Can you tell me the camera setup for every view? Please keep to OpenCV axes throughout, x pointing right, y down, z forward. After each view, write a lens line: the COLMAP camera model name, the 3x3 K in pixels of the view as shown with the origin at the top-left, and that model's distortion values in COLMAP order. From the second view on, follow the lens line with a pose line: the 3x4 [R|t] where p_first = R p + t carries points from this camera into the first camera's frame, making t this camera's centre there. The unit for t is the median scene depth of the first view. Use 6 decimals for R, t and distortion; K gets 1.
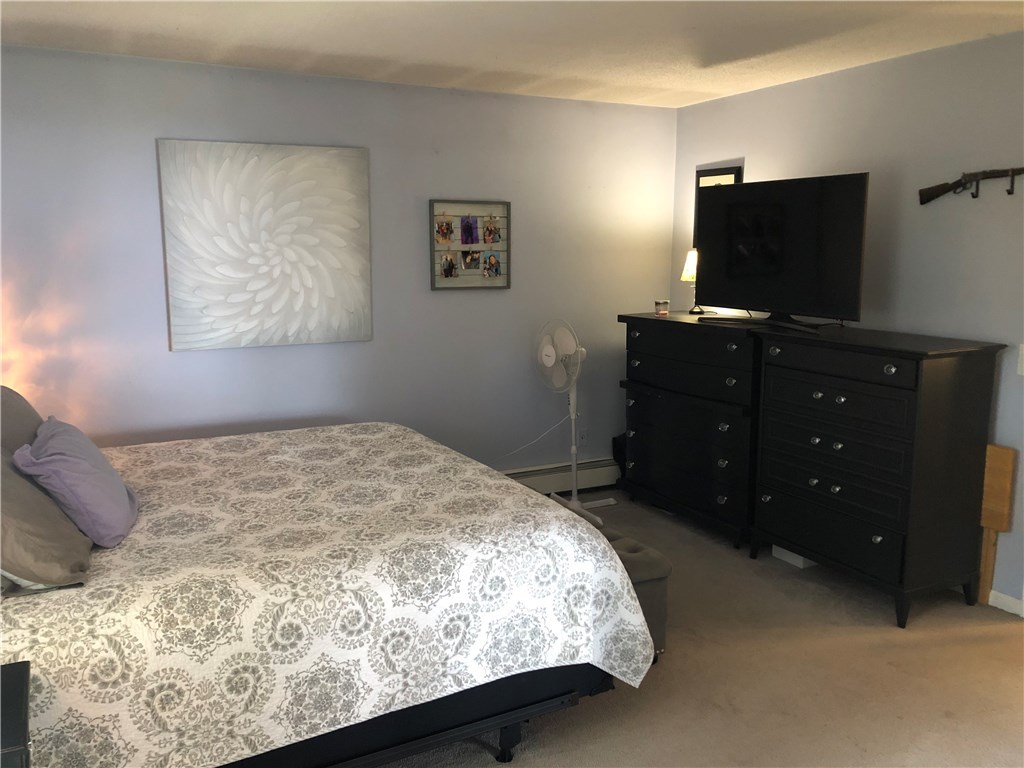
lens RADIAL K [[836.9, 0, 517.4], [0, 836.9, 386.8], [0, 0, 1]] dist [-0.008694, -0.020298]
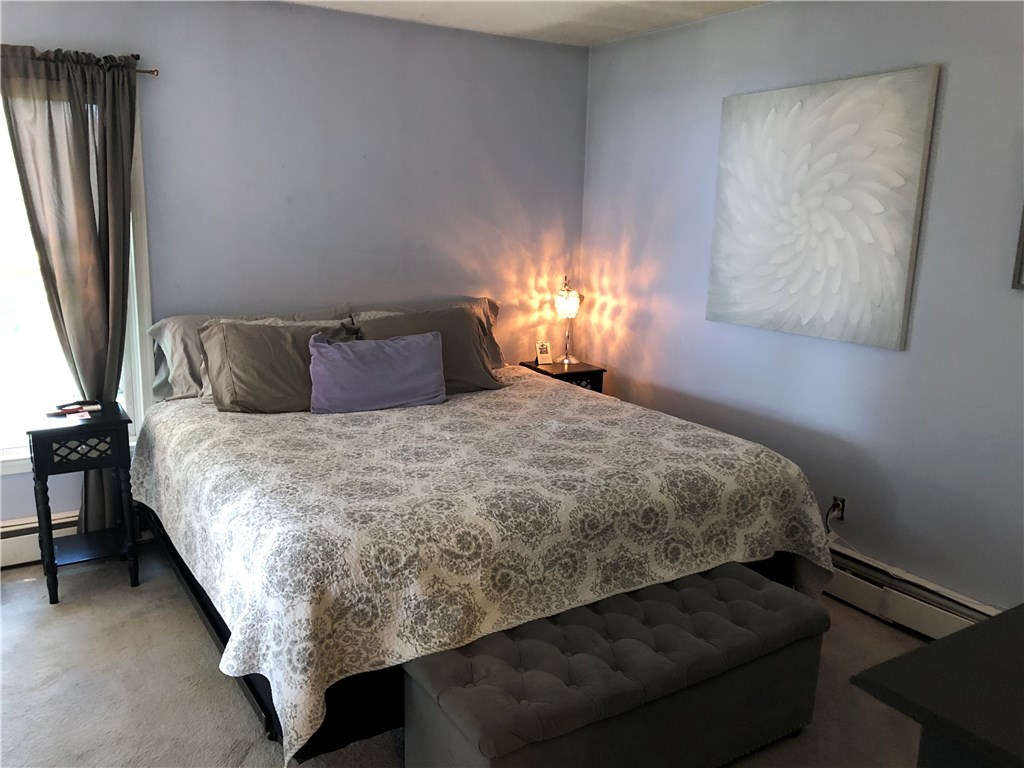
lens RADIAL K [[836.9, 0, 518.6], [0, 836.9, 379.0], [0, 0, 1]] dist [-0.008694, -0.020298]
pose [[0.066853, 0.189579, -0.979587, 0.514654], [-0.195260, 0.965286, 0.173486, -0.098710], [0.978470, 0.179676, 0.101549, 0.680682]]
